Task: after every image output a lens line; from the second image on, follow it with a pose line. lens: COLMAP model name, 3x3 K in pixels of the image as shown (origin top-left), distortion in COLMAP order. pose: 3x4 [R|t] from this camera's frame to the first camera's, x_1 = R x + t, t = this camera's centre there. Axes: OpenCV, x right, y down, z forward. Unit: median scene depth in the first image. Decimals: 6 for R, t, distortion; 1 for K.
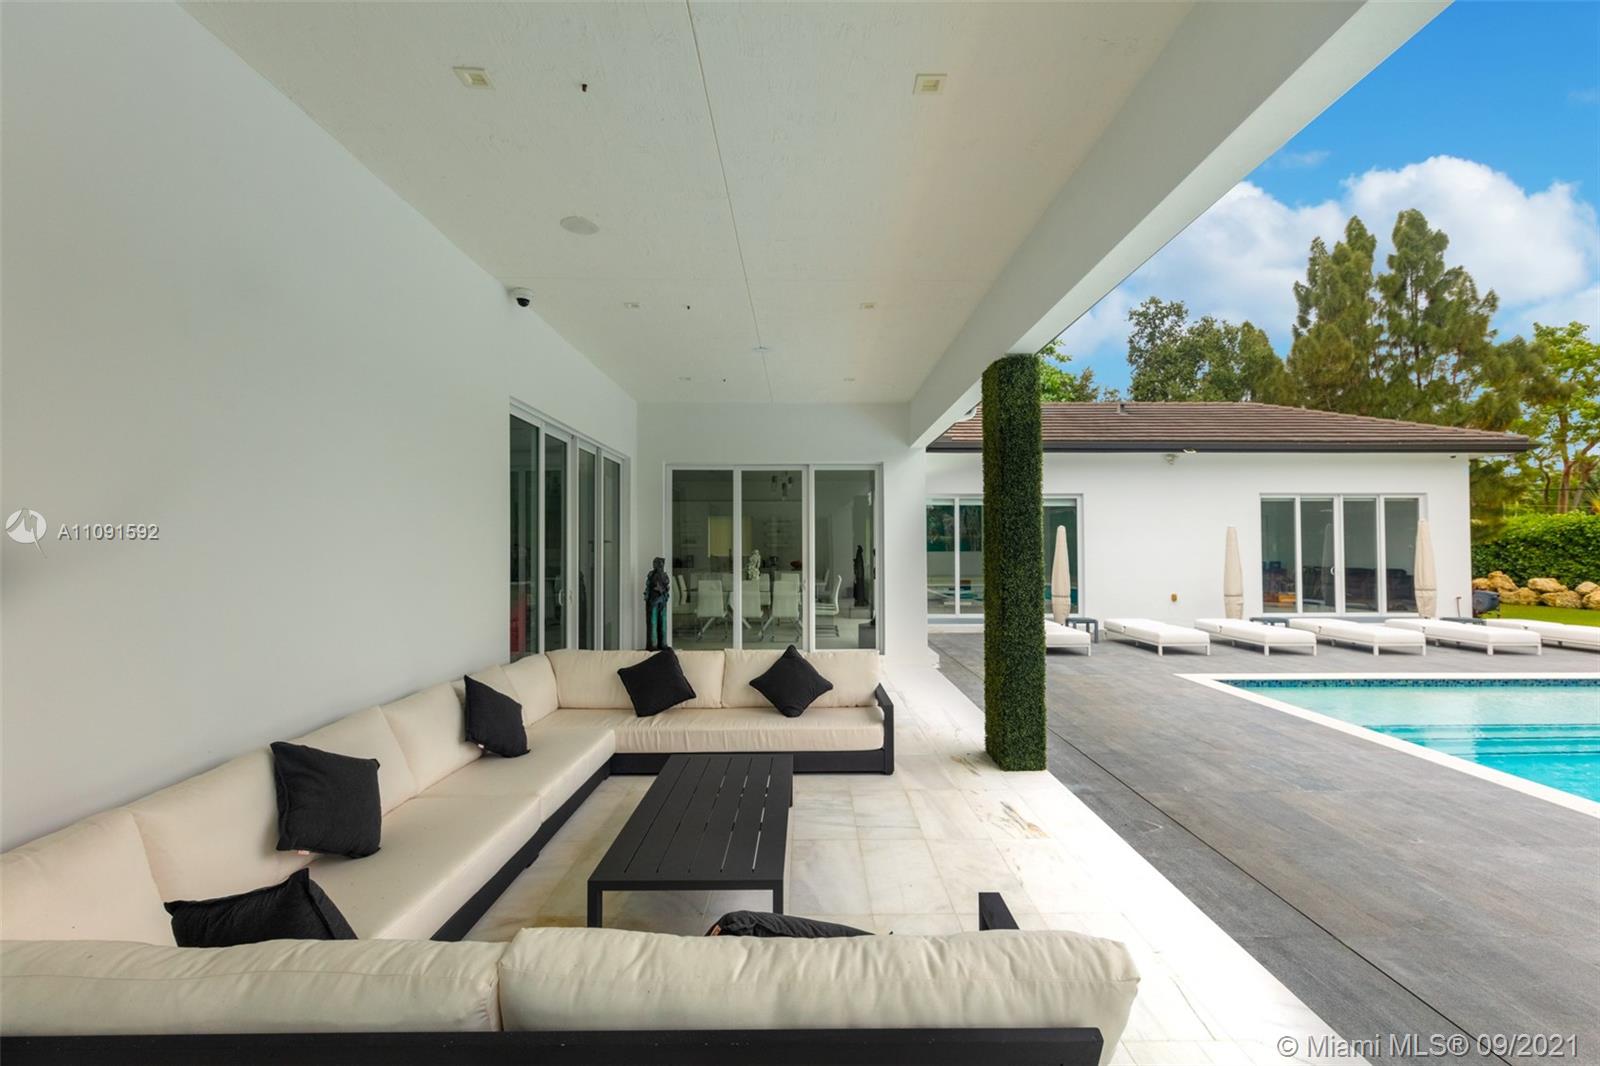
lens RADIAL K [[699.5, 0, 800.0], [0, 699.5, 533.0], [0, 0, 1]] dist [-0.000350, -0.000070]
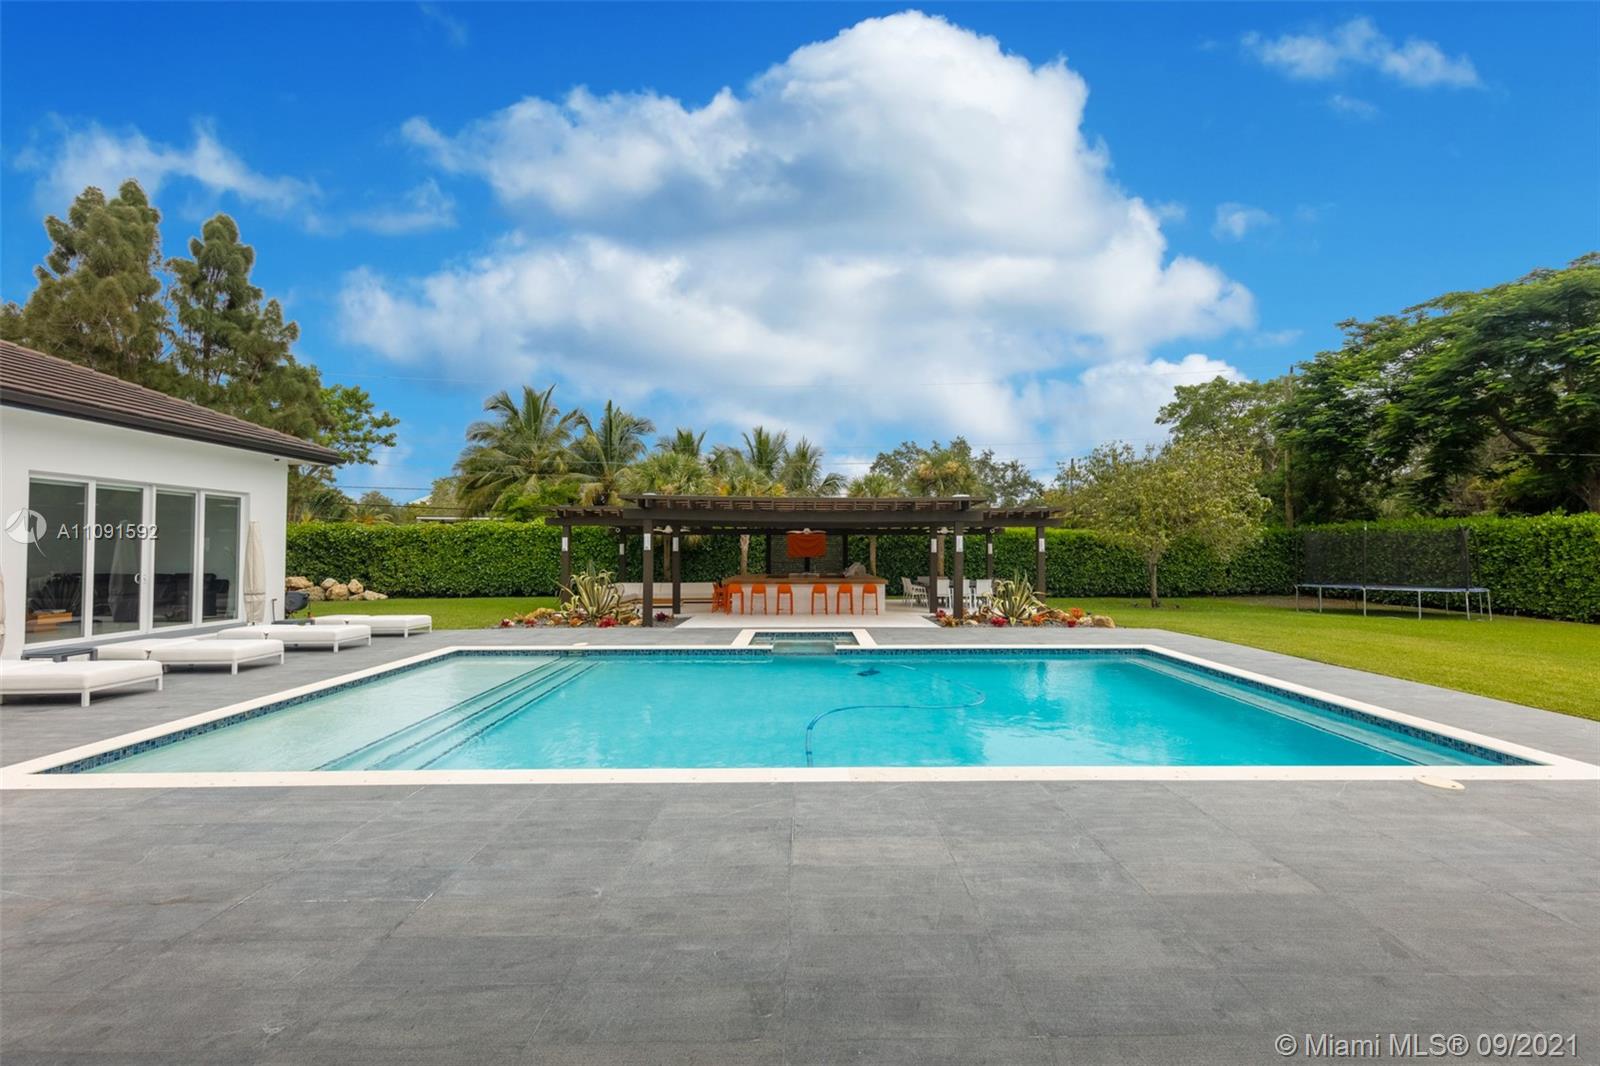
lens RADIAL K [[616.8, 0, 800.0], [0, 616.8, 533.0], [0, 0, 1]] dist [0.007749, -0.000008]
pose [[-0.011290, 0.029364, 0.999505, 0.037254], [-0.022013, 0.999319, -0.029607, 0.006395], [-0.999694, -0.022337, -0.010636, 0.257304]]
